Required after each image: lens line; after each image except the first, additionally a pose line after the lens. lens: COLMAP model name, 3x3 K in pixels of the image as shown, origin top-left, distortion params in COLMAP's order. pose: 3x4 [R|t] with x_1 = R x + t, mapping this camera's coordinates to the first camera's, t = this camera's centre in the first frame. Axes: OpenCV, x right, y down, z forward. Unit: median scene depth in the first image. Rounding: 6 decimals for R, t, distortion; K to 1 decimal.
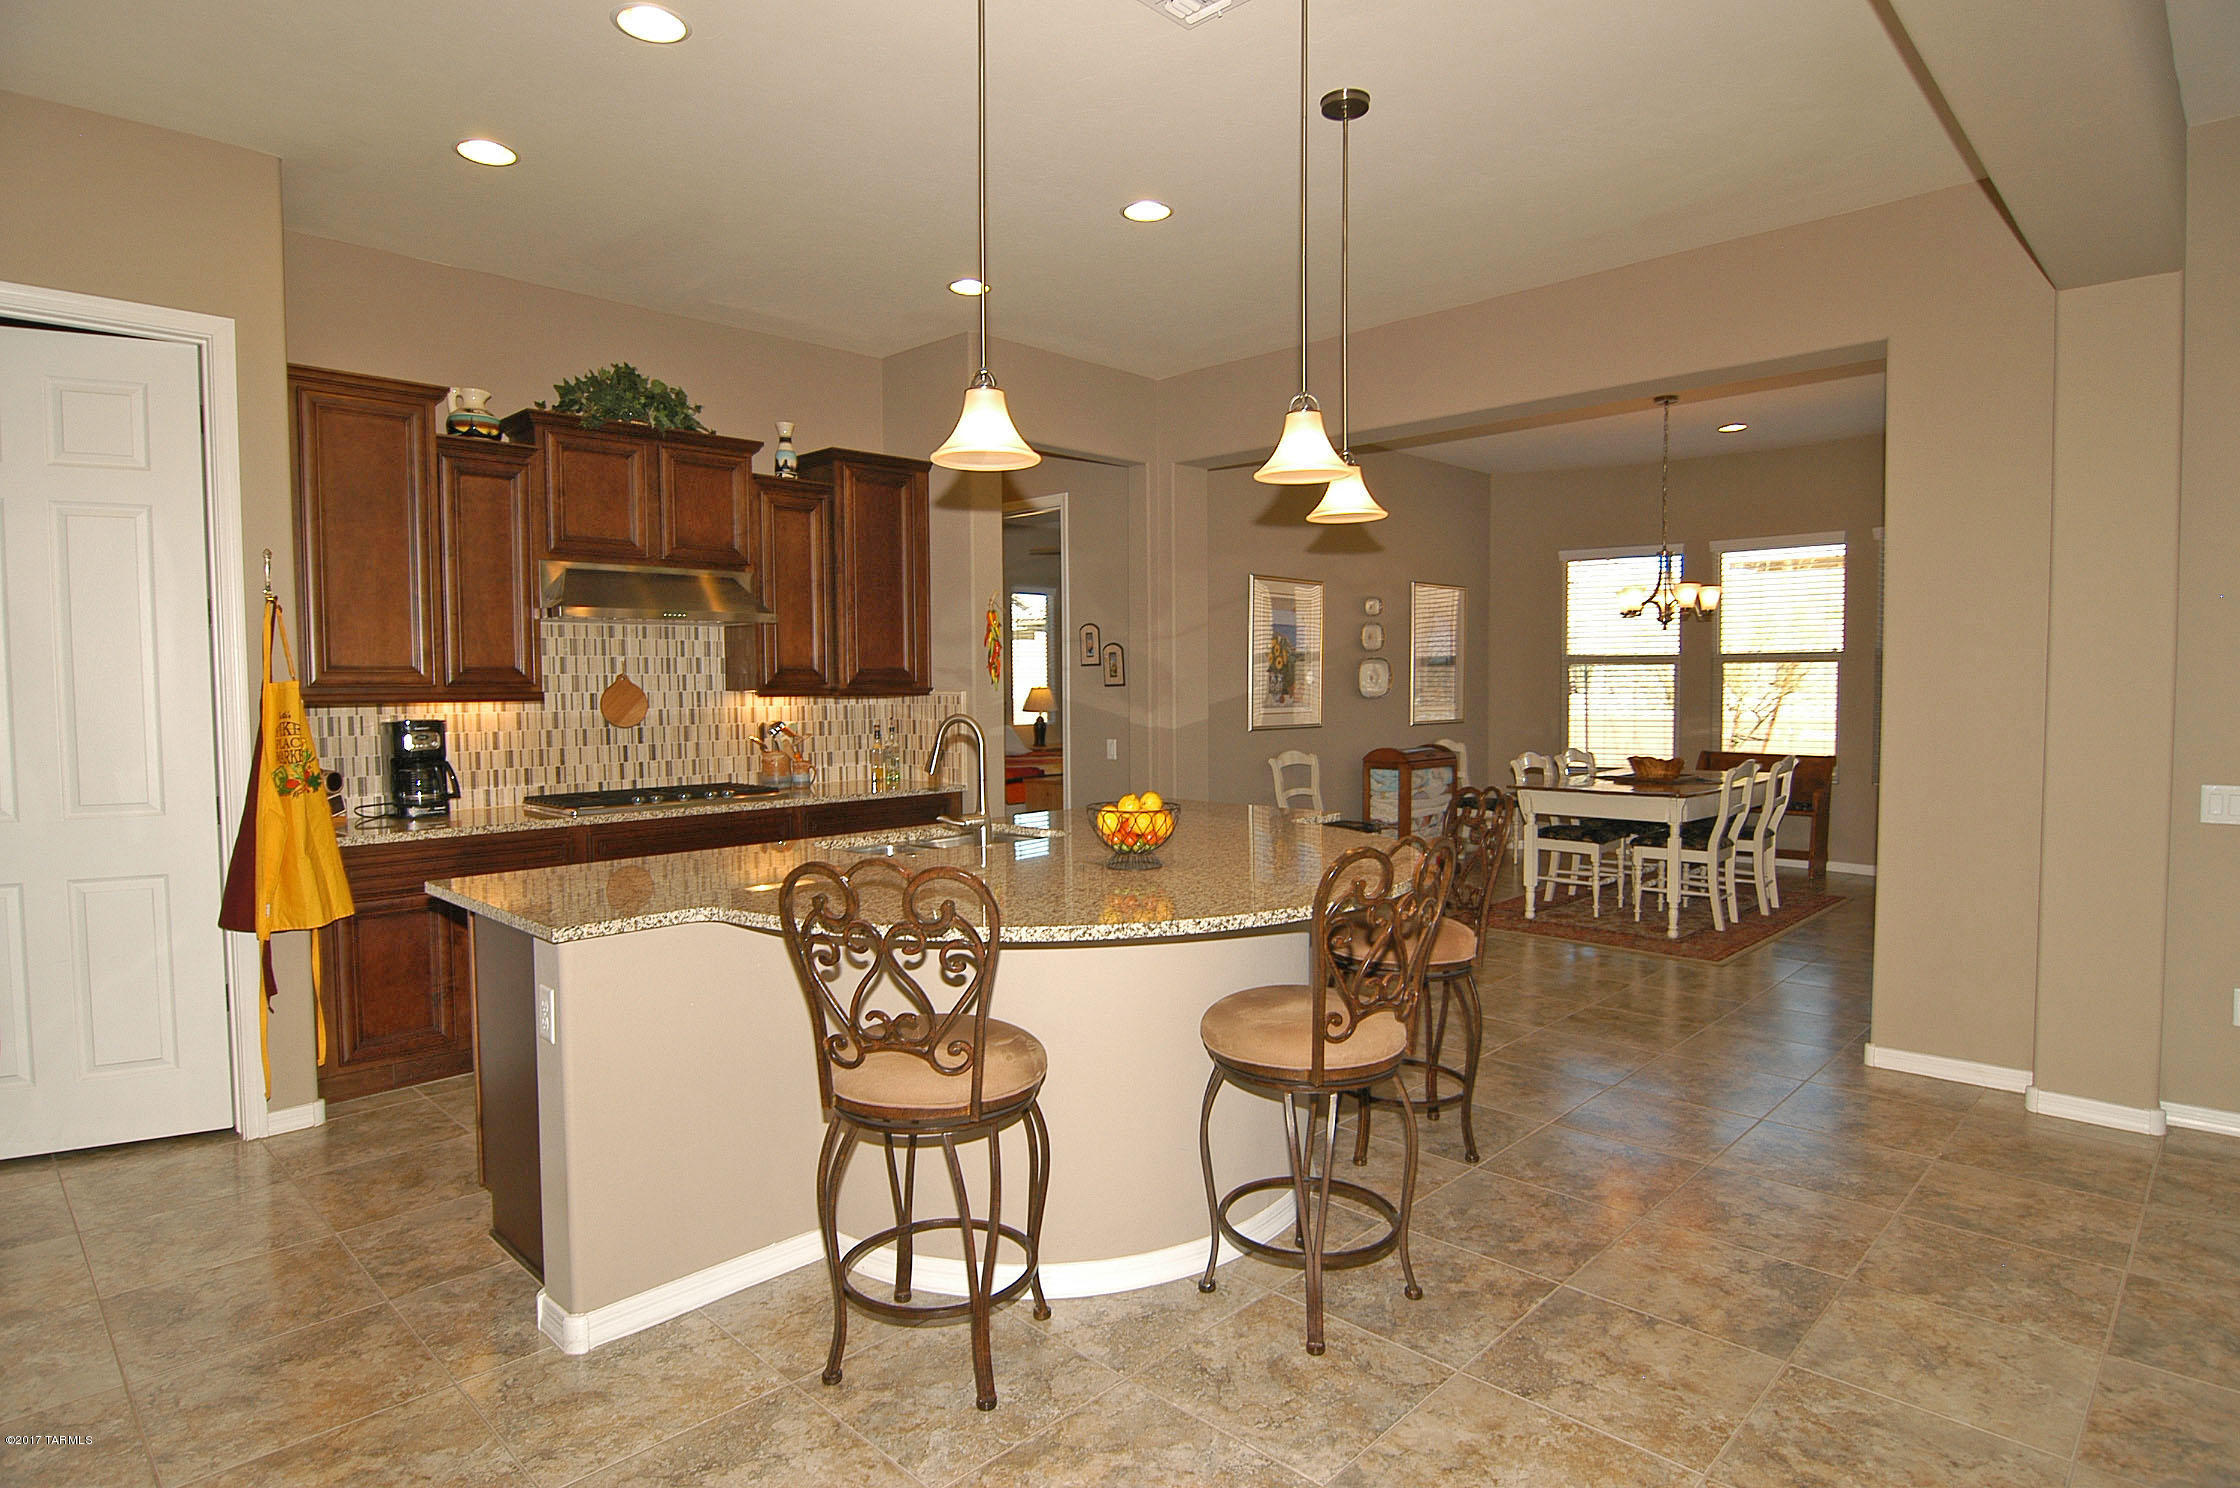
lens RADIAL K [[1208.4, 0, 1125.4], [0, 1208.4, 744.2], [0, 0, 1]] dist [-0.002004, -0.013819]
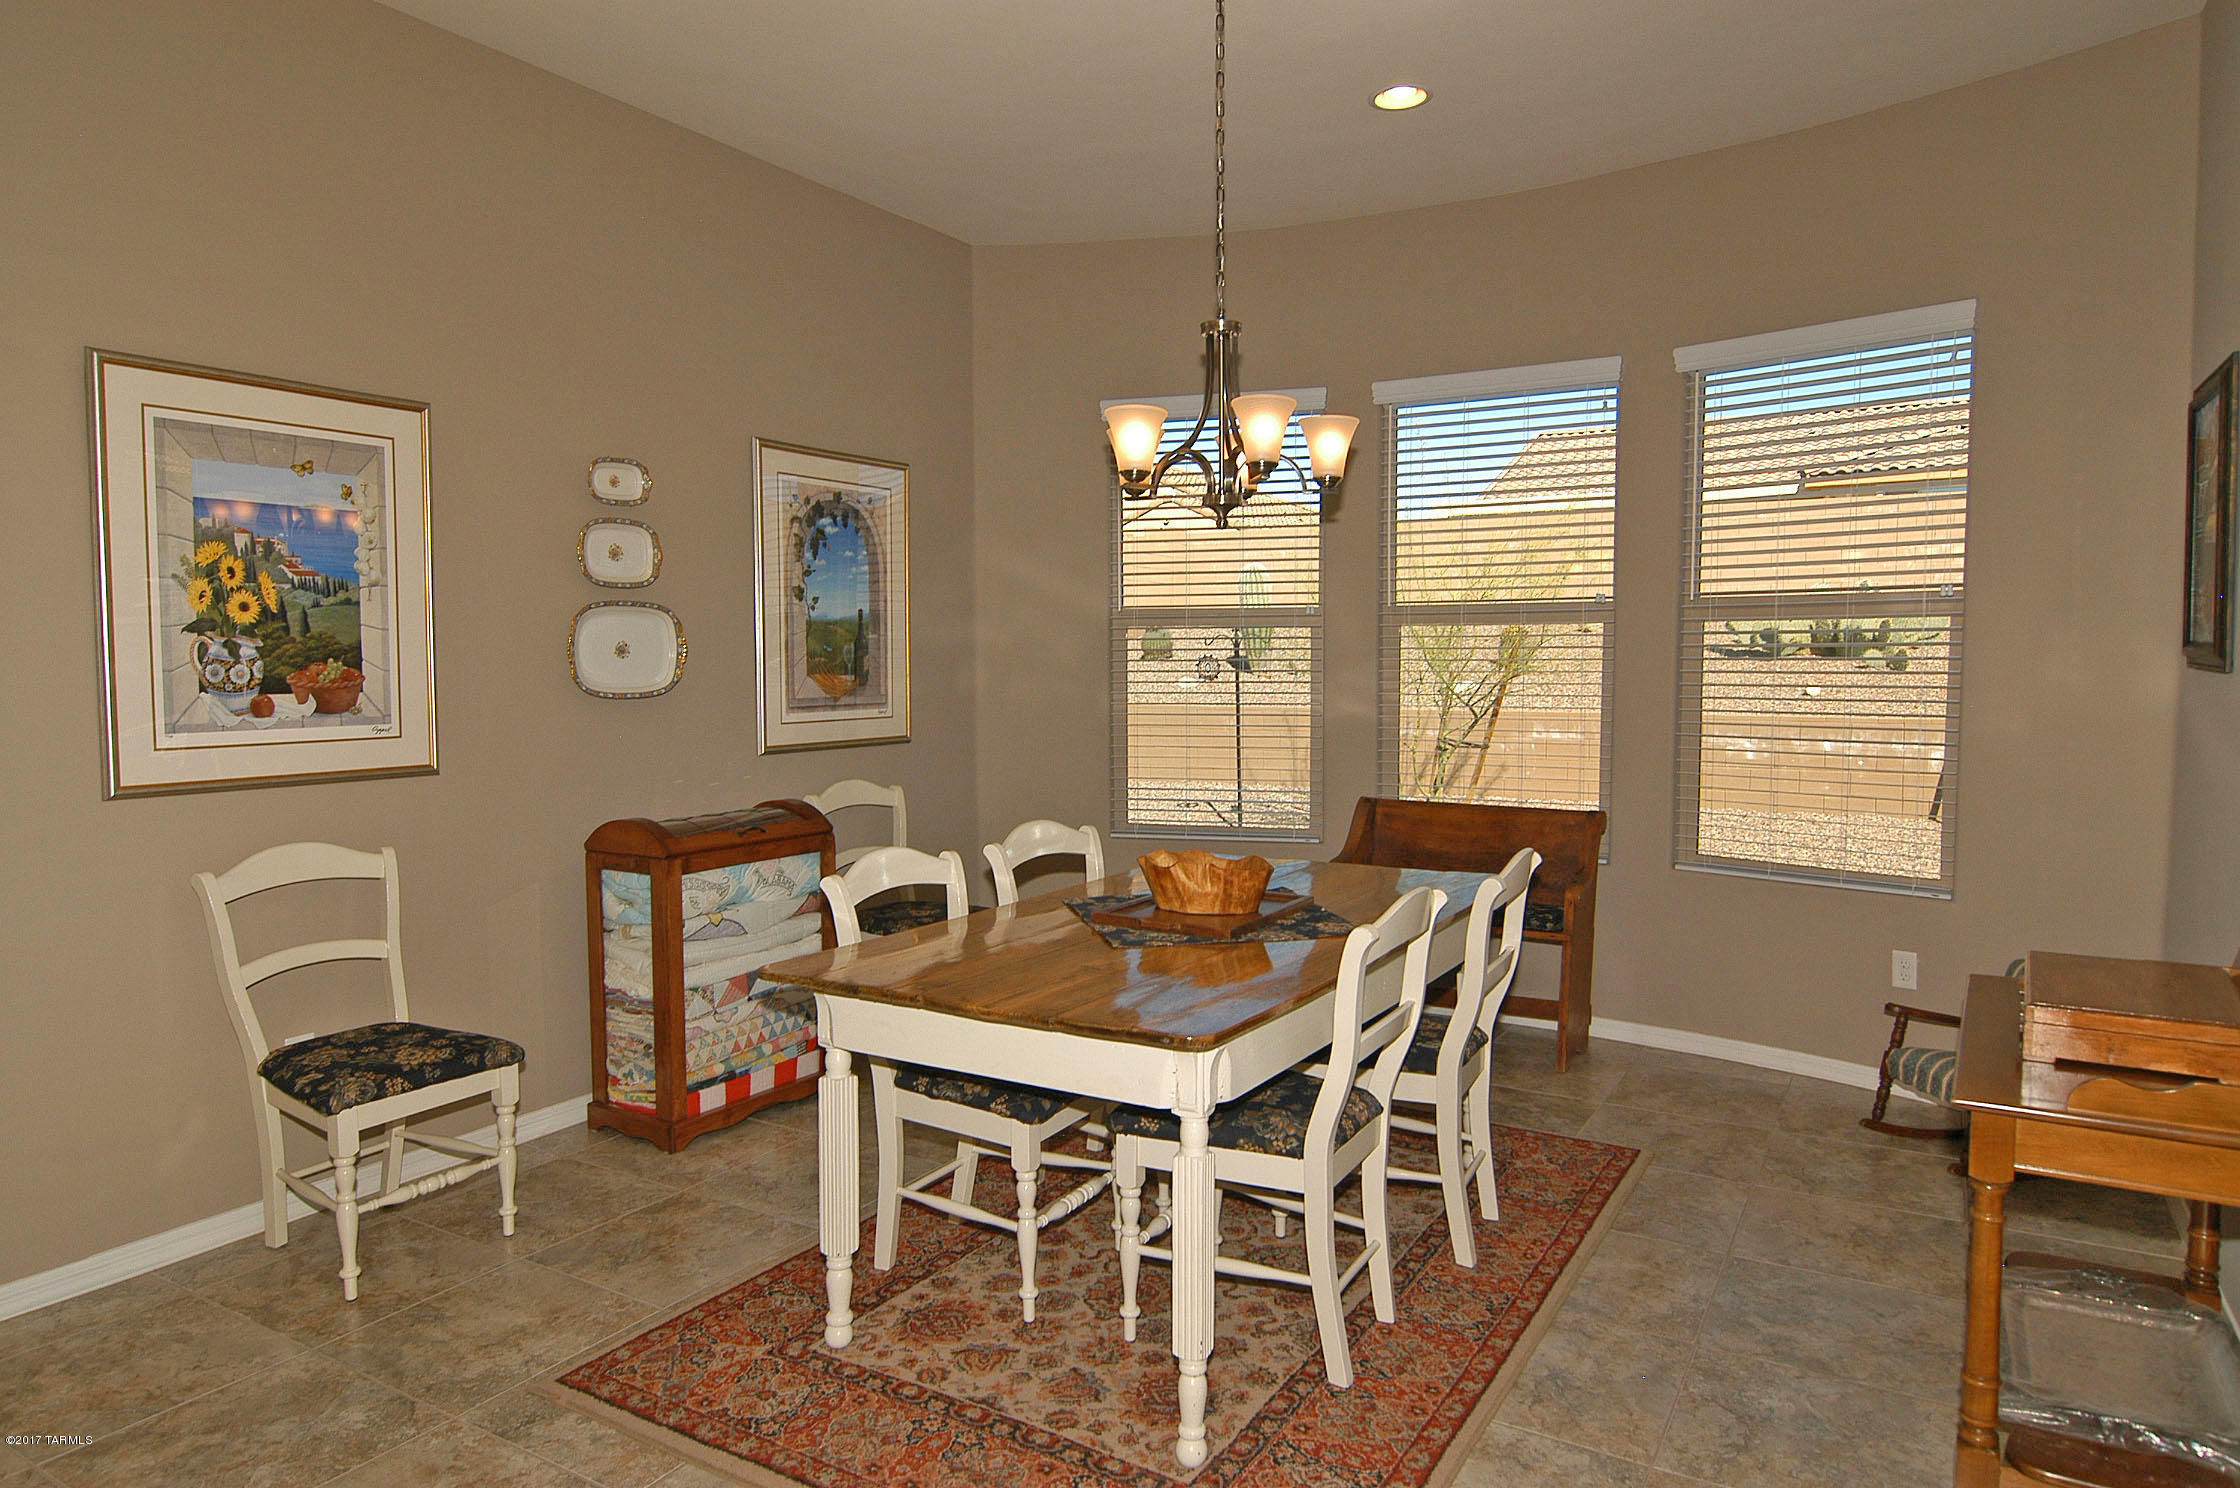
lens RADIAL K [[1370.5, 0, 1120.0], [0, 1370.5, 744.0], [0, 0, 1]] dist [0.001131, -0.017915]
pose [[0.976392, -0.008592, 0.215834, 0.415917], [0.005470, 0.999872, 0.015058, -0.043154], [-0.215936, -0.013522, 0.976314, 0.752944]]
